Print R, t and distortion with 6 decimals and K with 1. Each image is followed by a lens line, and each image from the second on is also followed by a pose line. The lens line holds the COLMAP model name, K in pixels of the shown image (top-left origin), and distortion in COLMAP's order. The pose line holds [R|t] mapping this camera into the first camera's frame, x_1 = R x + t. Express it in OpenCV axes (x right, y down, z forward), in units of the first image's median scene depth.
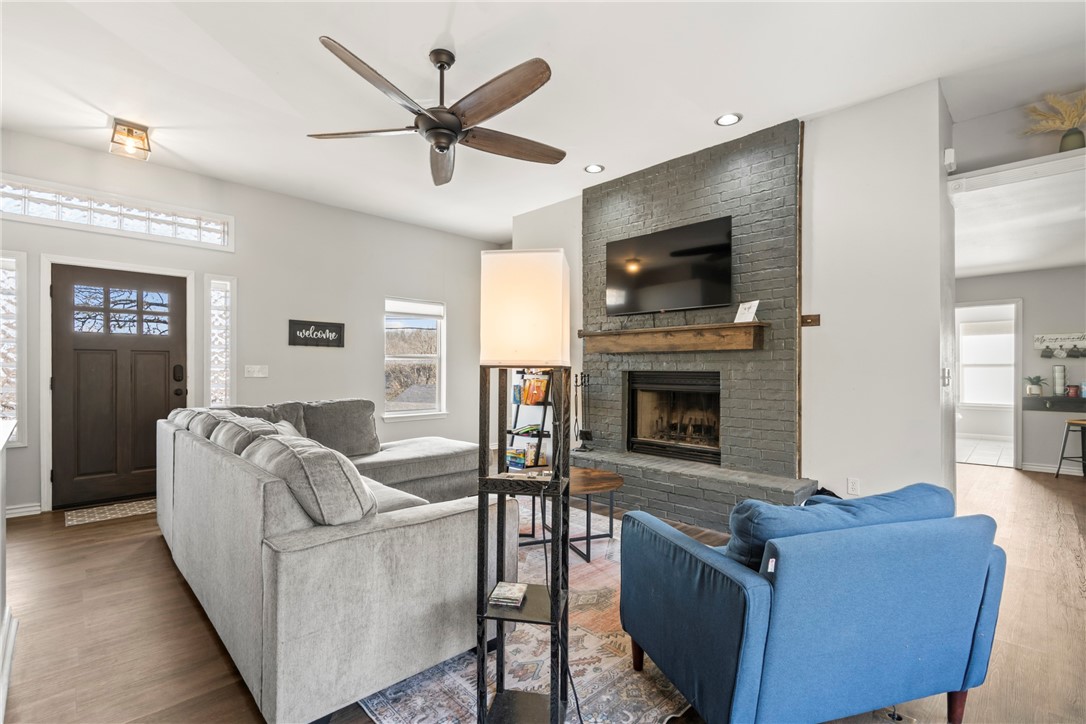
lens RADIAL K [[490.9, 0, 542.8], [0, 490.9, 368.4], [0, 0, 1]] dist [0.000602, 0.000092]
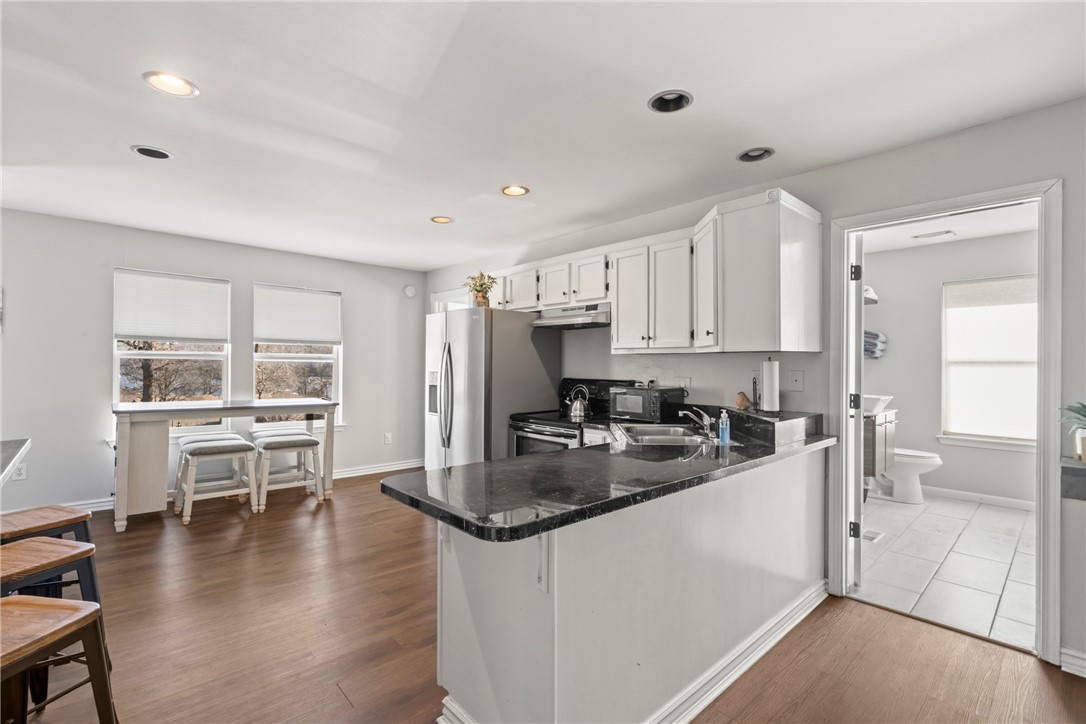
lens RADIAL K [[479.4, 0, 543.0], [0, 479.4, 362.0], [0, 0, 1]] dist [0.000920, 0.000430]
pose [[0.999369, 0.002556, -0.035432, 0.634750], [-0.002593, 0.999996, -0.001007, -0.010347], [0.035430, 0.001099, 0.999372, 0.661121]]
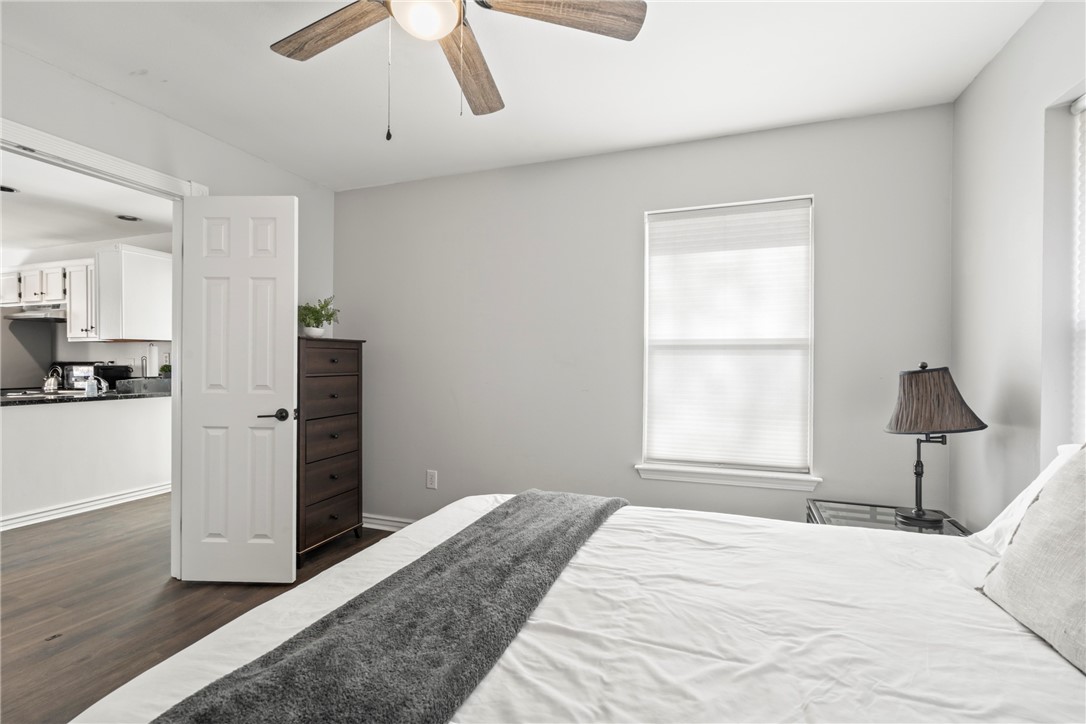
lens RADIAL K [[461.1, 0, 543.0], [0, 461.1, 362.0], [0, 0, 1]] dist [0.001370, 0.000197]
pose [[0.892341, -0.001044, 0.451360, 1.058545], [-0.001580, 0.999984, 0.005437, 0.007798], [-0.451359, -0.005565, 0.892325, 0.205238]]
